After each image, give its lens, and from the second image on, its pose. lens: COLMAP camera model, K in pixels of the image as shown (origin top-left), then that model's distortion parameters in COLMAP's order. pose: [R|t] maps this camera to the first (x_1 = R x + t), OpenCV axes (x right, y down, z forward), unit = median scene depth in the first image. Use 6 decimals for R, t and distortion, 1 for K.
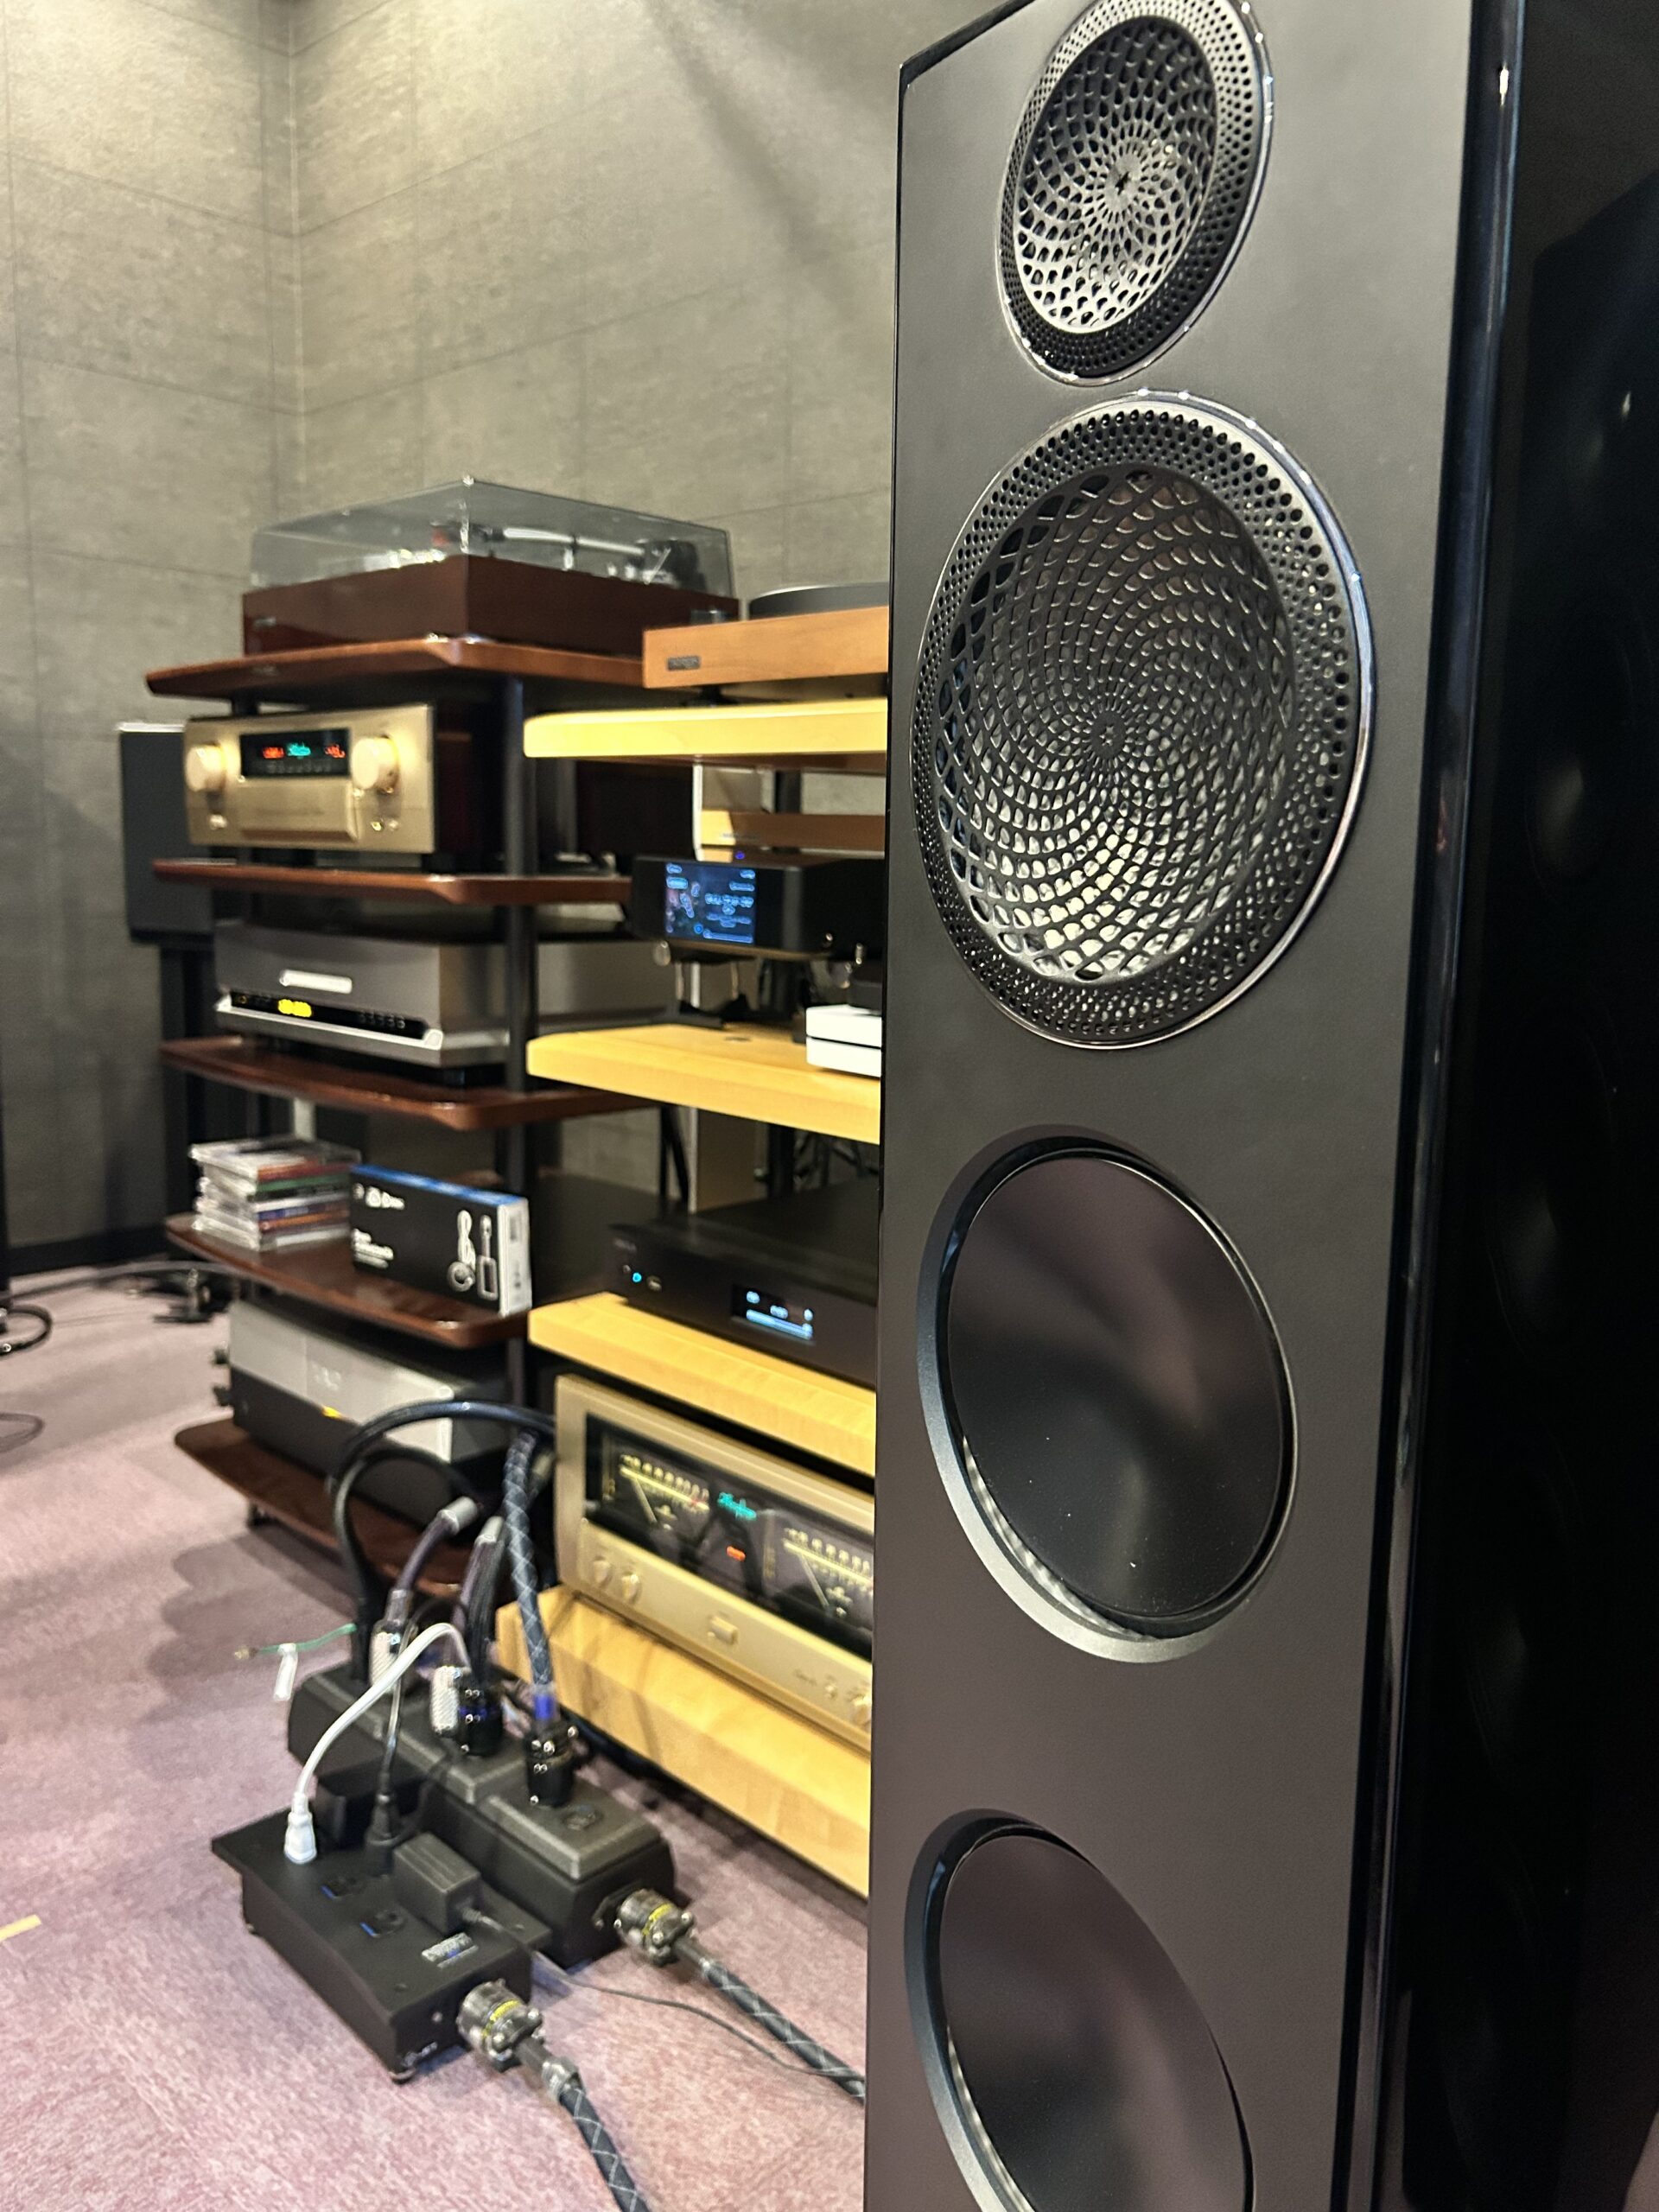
lens RADIAL K [[1677.7, 0, 825.3], [0, 1677.7, 1104.5], [0, 0, 1]] dist [0.008536, -0.020337]
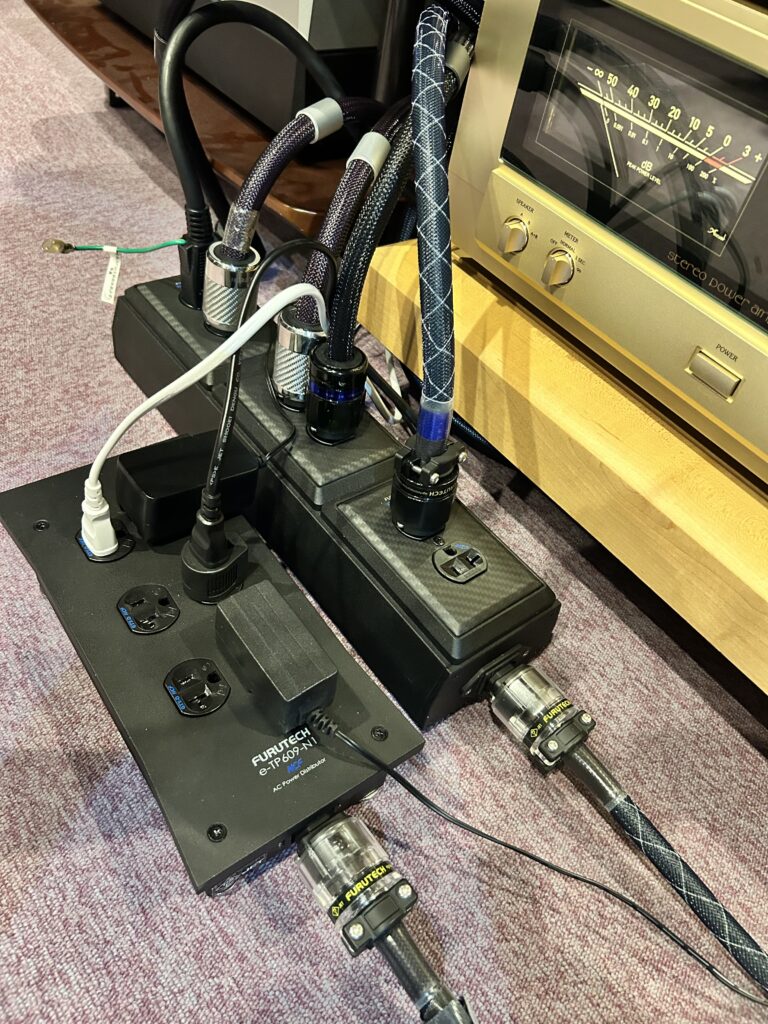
lens RADIAL K [[776.6, 0, 388.9], [0, 776.6, 505.0], [0, 0, 1]] dist [0.008536, -0.020337]
pose [[0.981629, 0.190737, 0.004906, -0.170144], [-0.155648, 0.785641, 0.598783, 0.180381], [0.110356, -0.588547, 0.800896, 0.670645]]
